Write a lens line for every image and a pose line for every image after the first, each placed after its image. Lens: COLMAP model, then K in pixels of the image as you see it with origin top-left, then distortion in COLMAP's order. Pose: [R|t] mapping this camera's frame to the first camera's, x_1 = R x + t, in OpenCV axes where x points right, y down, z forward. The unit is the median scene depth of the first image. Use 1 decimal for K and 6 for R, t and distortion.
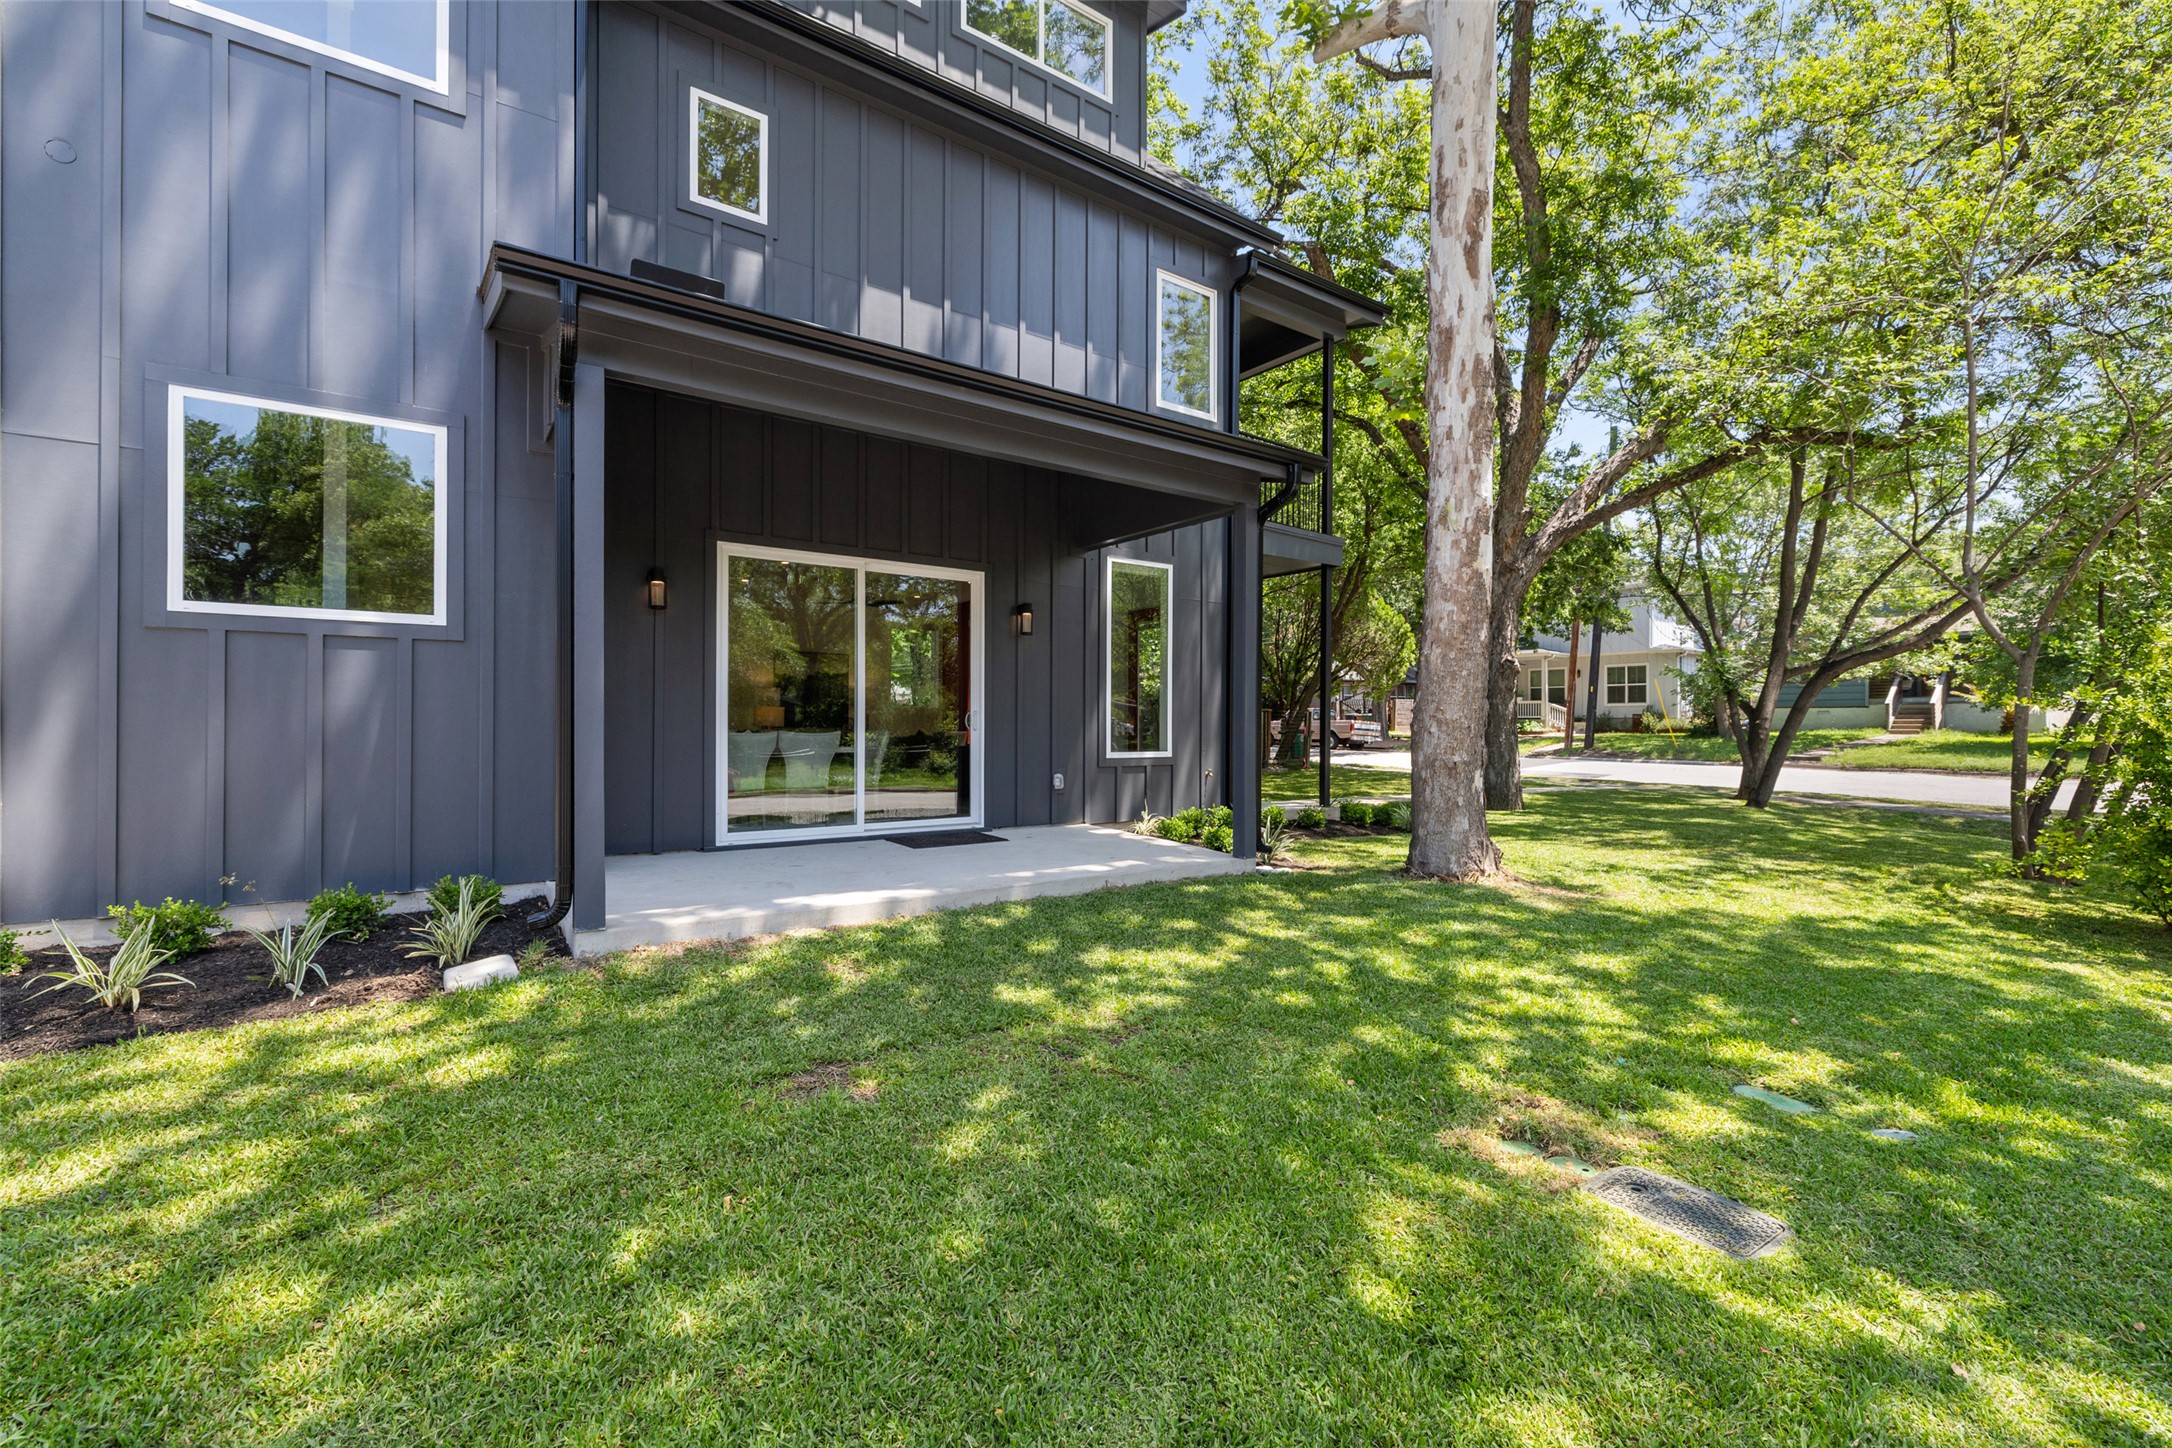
lens RADIAL K [[915.0, 0, 1087.8], [0, 915.0, 726.0], [0, 0, 1]] dist [0.002429, -0.000955]
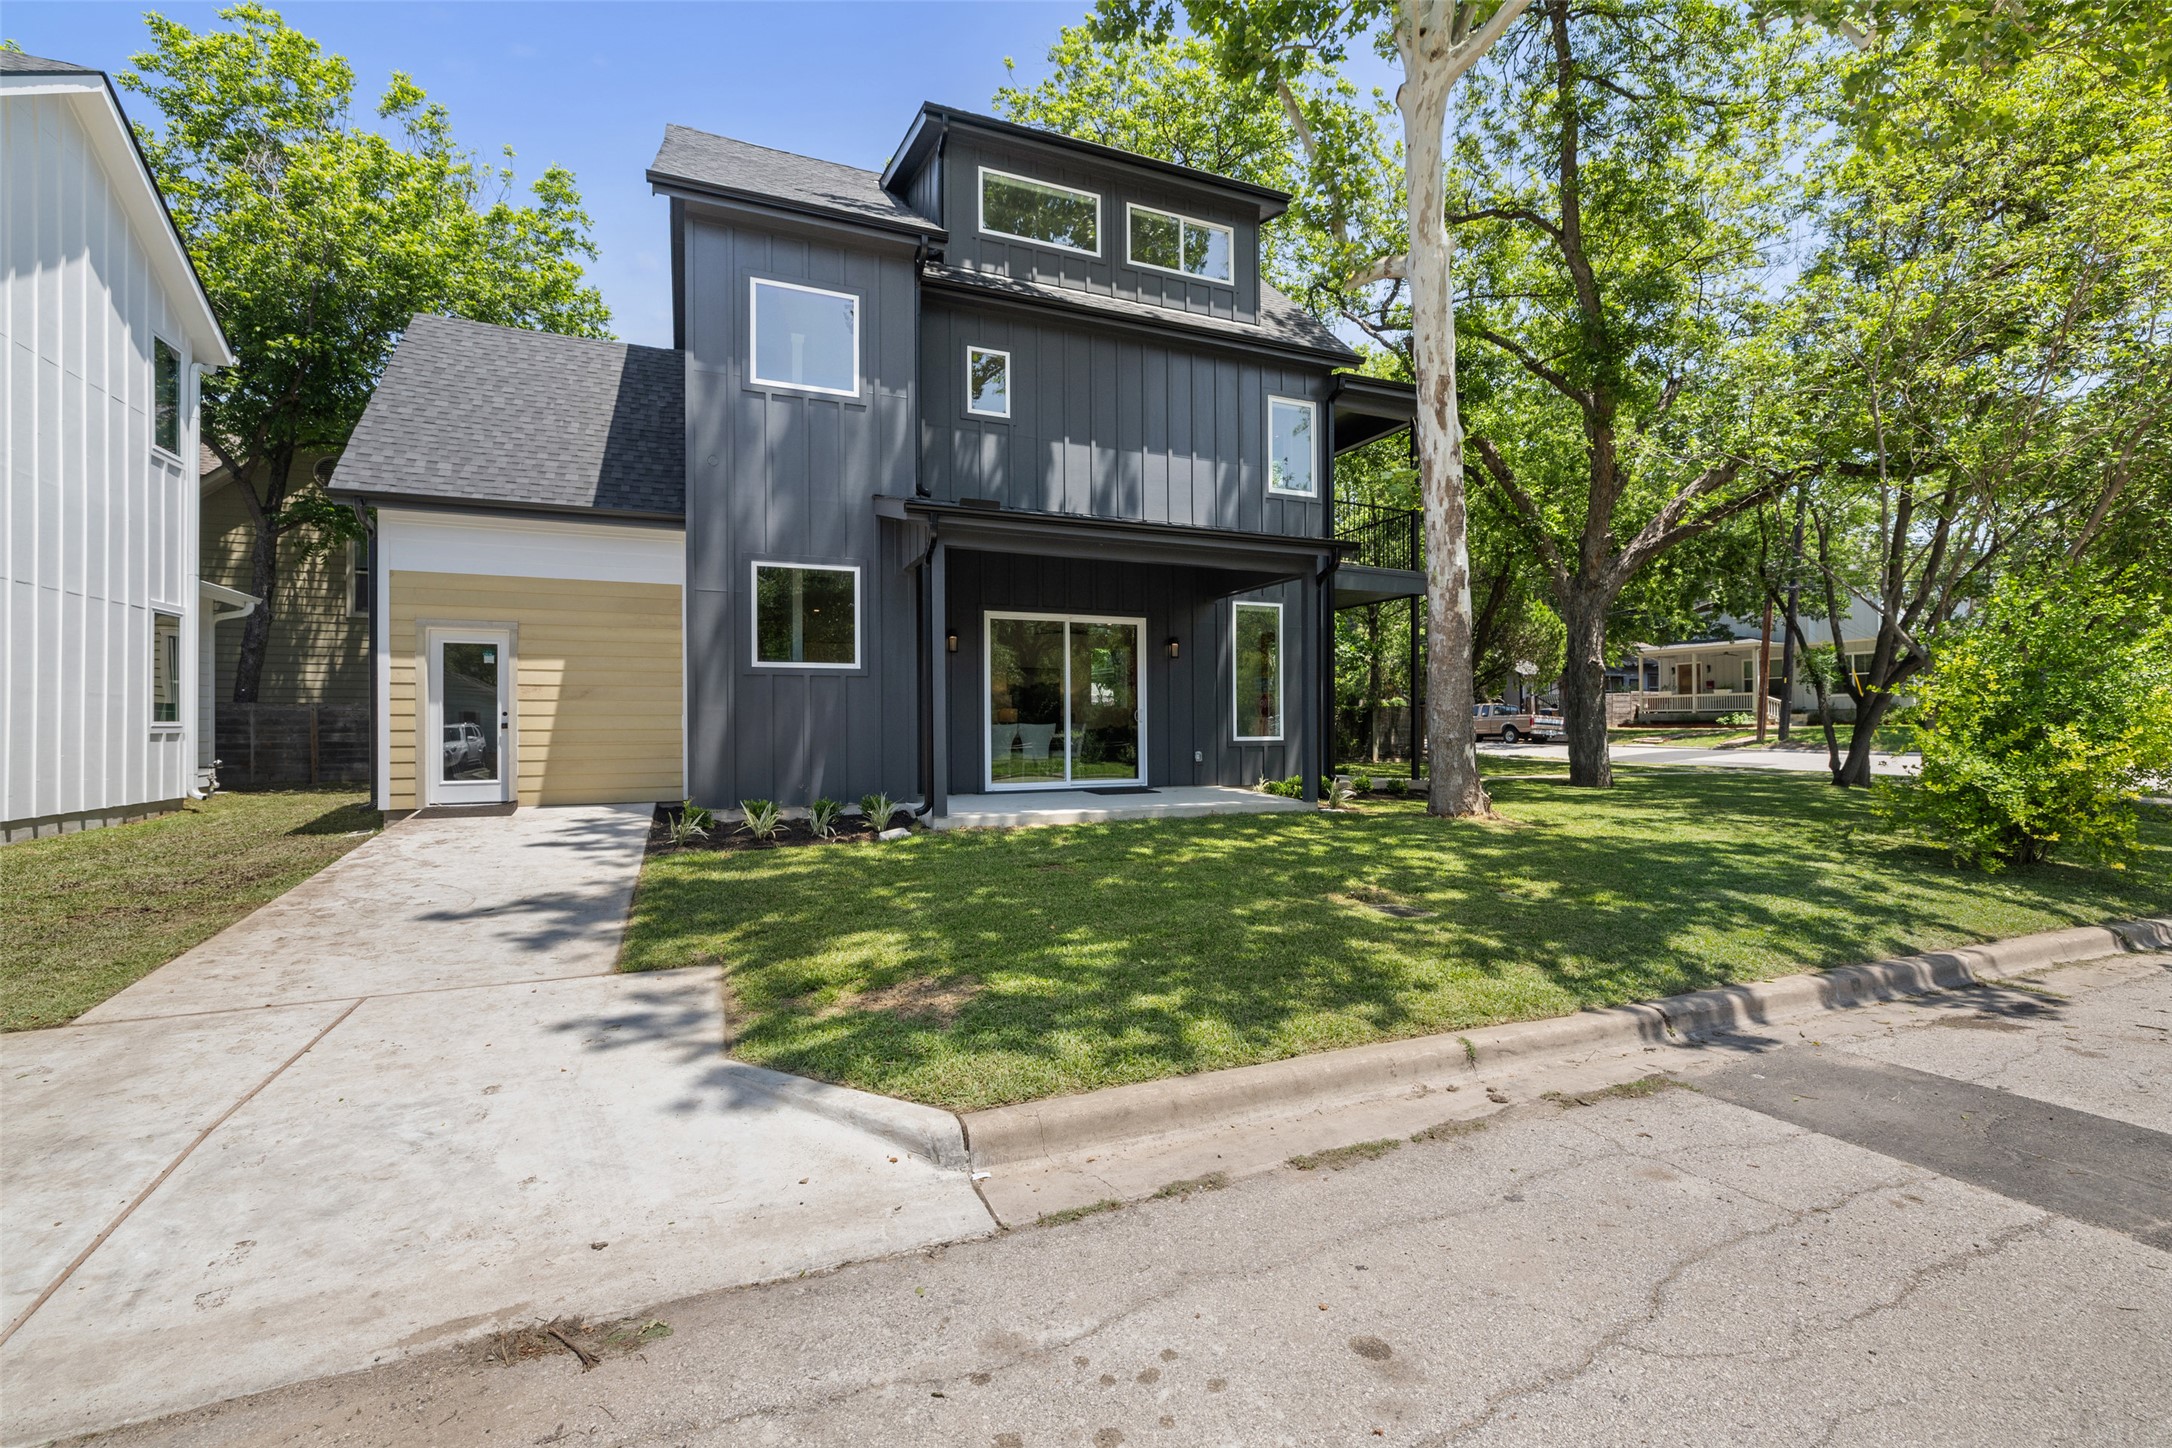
lens RADIAL K [[915.0, 0, 1088.1], [0, 915.0, 722.6], [0, 0, 1]] dist [0.002429, -0.000955]
pose [[0.974654, -0.009662, -0.223509, 0.143514], [0.008904, 0.999951, -0.004400, 0.012483], [0.223541, 0.002298, 0.974692, -0.546775]]
